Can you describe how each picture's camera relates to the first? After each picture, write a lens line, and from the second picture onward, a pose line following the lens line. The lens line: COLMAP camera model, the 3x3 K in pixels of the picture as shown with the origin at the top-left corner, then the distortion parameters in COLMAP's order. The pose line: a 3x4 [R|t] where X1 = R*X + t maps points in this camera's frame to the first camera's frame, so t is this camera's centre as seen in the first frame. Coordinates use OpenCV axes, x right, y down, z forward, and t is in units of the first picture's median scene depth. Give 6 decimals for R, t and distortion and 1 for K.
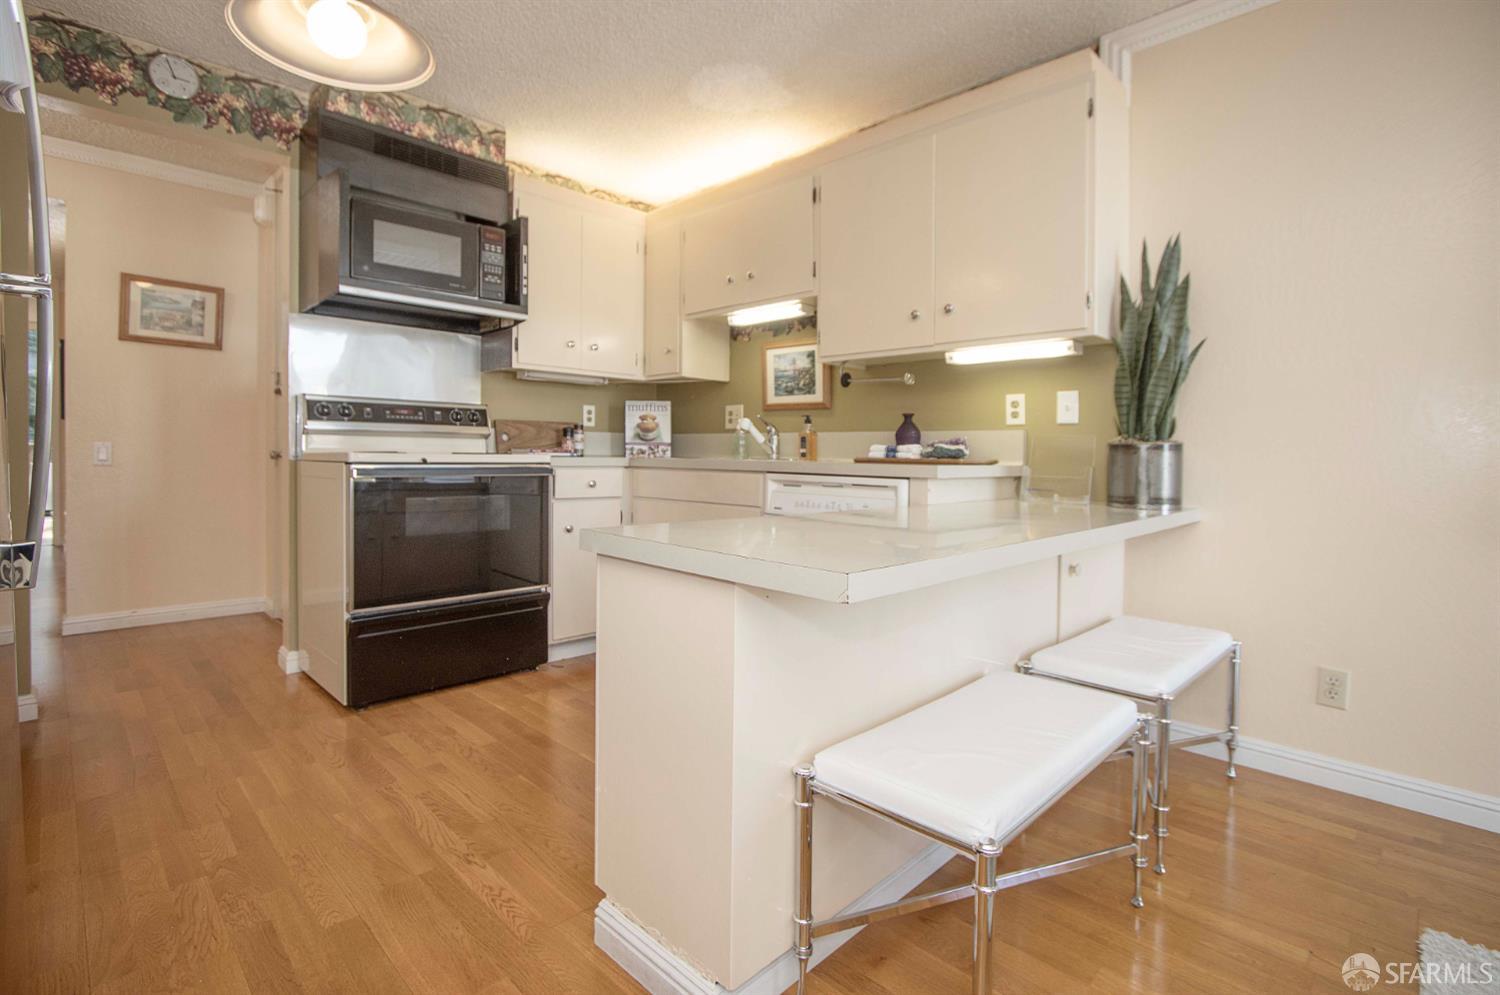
lens RADIAL K [[710.3, 0, 755.7], [0, 710.3, 440.5], [0, 0, 1]] dist [-0.002302, -0.000575]
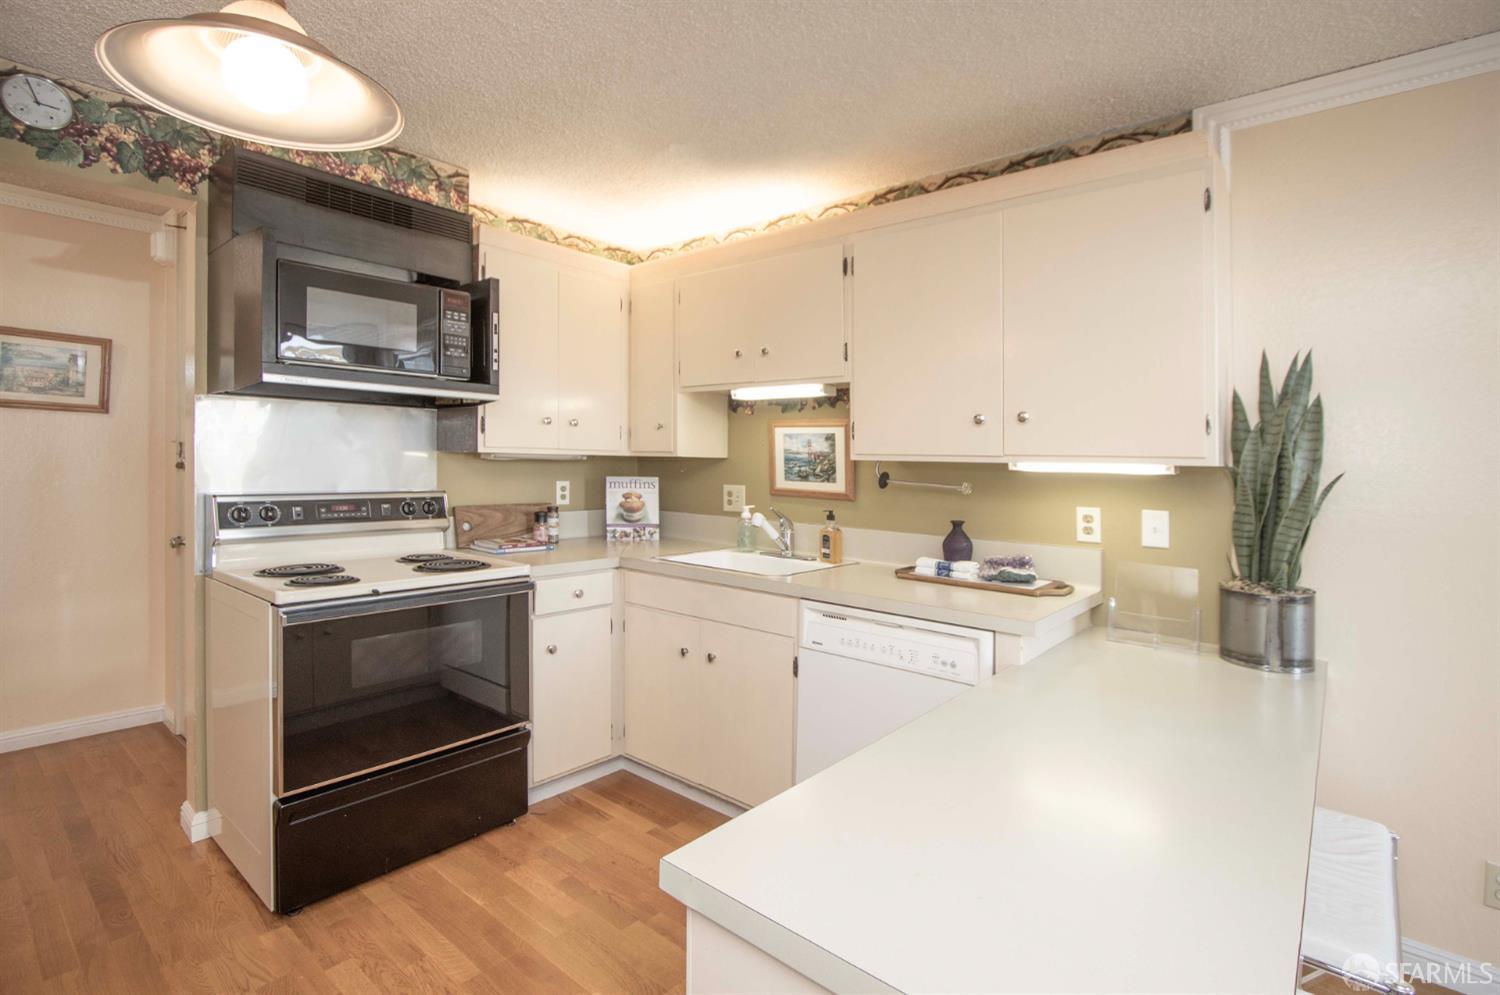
lens RADIAL K [[714.1, 0, 771.0], [0, 714.1, 442.6], [0, 0, 1]] dist [-0.003822, 0.000548]
pose [[0.995109, -0.008439, 0.098419, -0.085739], [0.009668, 0.999881, -0.012013, -0.109209], [-0.098306, 0.012906, 0.995073, 0.129796]]
